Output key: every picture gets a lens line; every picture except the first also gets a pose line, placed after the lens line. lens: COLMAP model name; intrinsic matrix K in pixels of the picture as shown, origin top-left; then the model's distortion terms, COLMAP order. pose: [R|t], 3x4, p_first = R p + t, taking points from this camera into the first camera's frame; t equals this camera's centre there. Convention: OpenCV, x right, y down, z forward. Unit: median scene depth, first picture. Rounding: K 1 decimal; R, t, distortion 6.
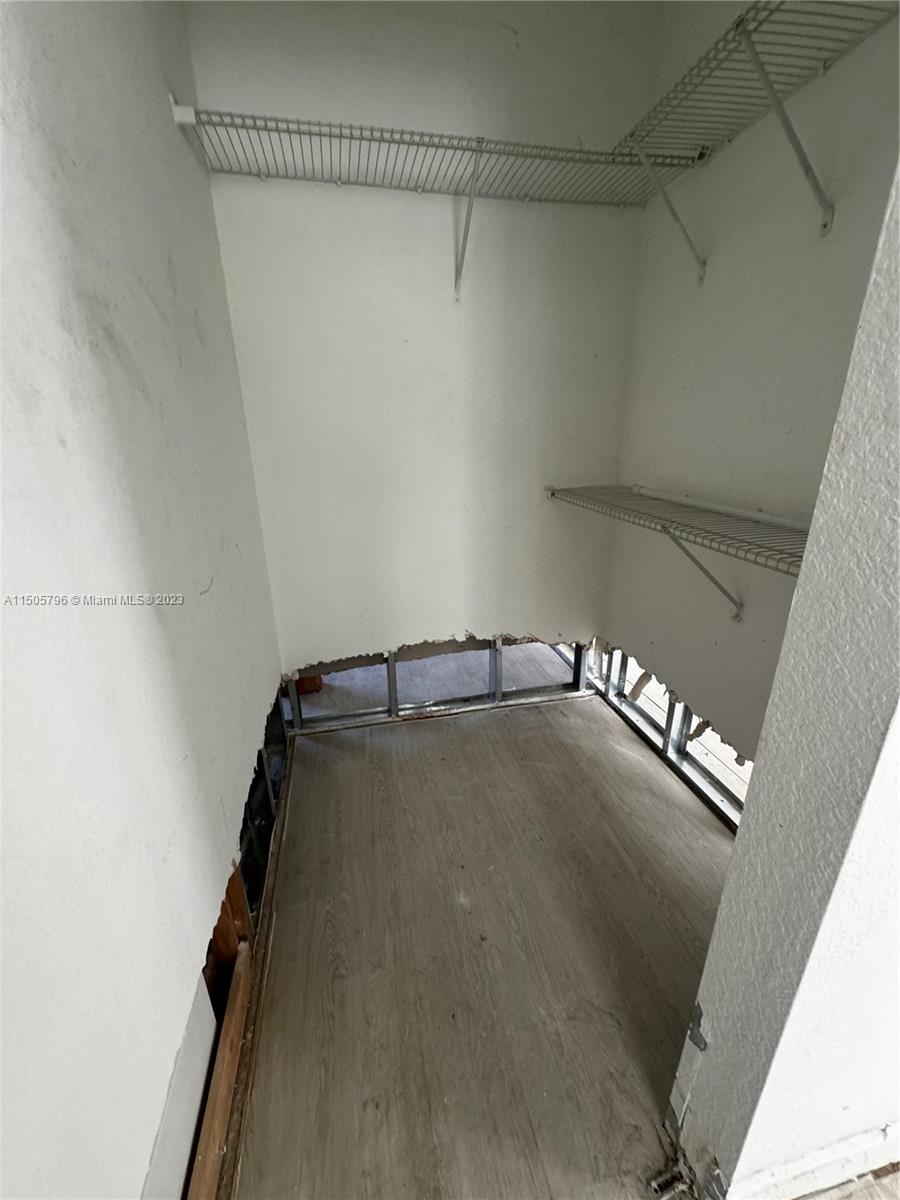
lens RADIAL K [[479.8, 0, 448.1], [0, 479.8, 600.9], [0, 0, 1]] dist [-0.000916, 0.000548]
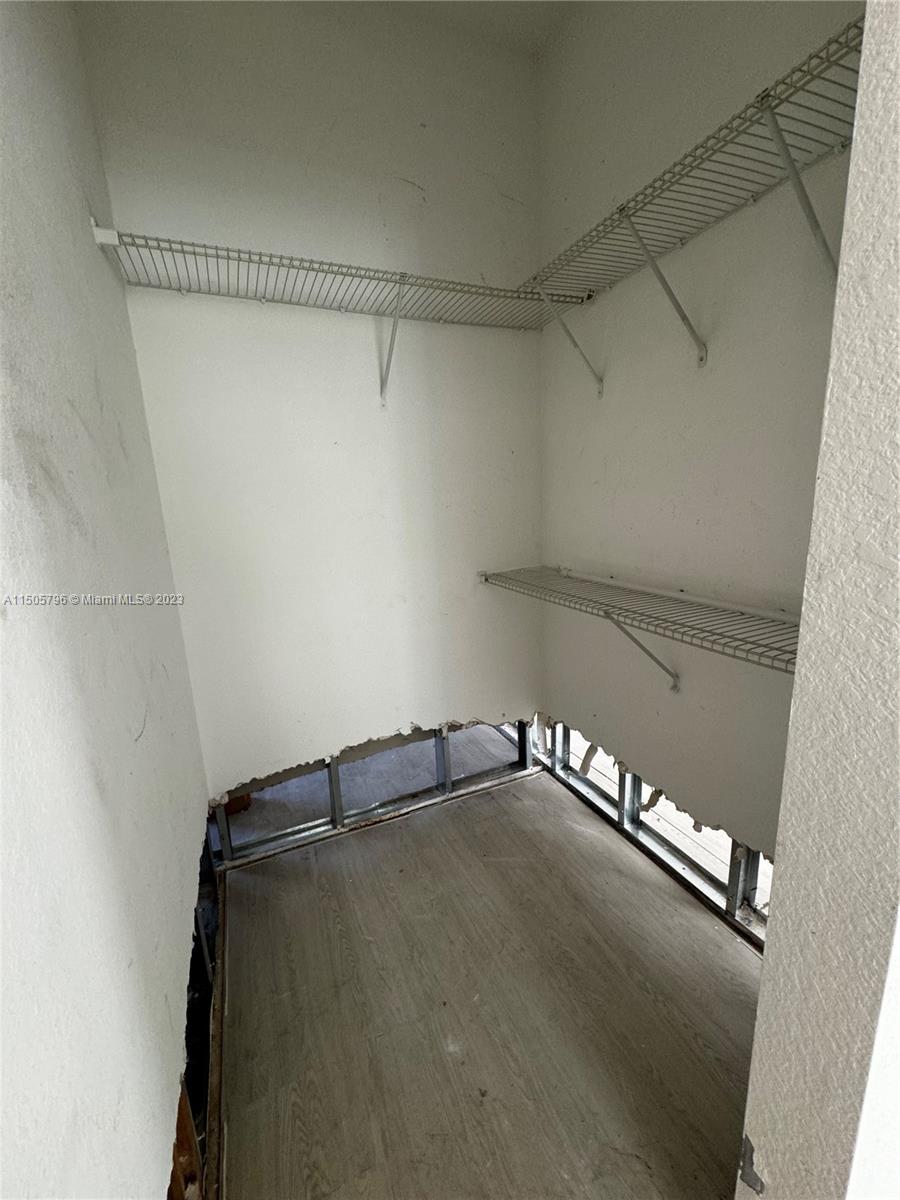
lens RADIAL K [[479.8, 0, 445.1], [0, 479.8, 599.4], [0, 0, 1]] dist [-0.000916, 0.000548]
pose [[0.979153, -0.069396, 0.190901, -0.096008], [0.095378, 0.986855, -0.130465, -0.076276], [-0.179338, 0.145953, 0.972901, 0.026674]]
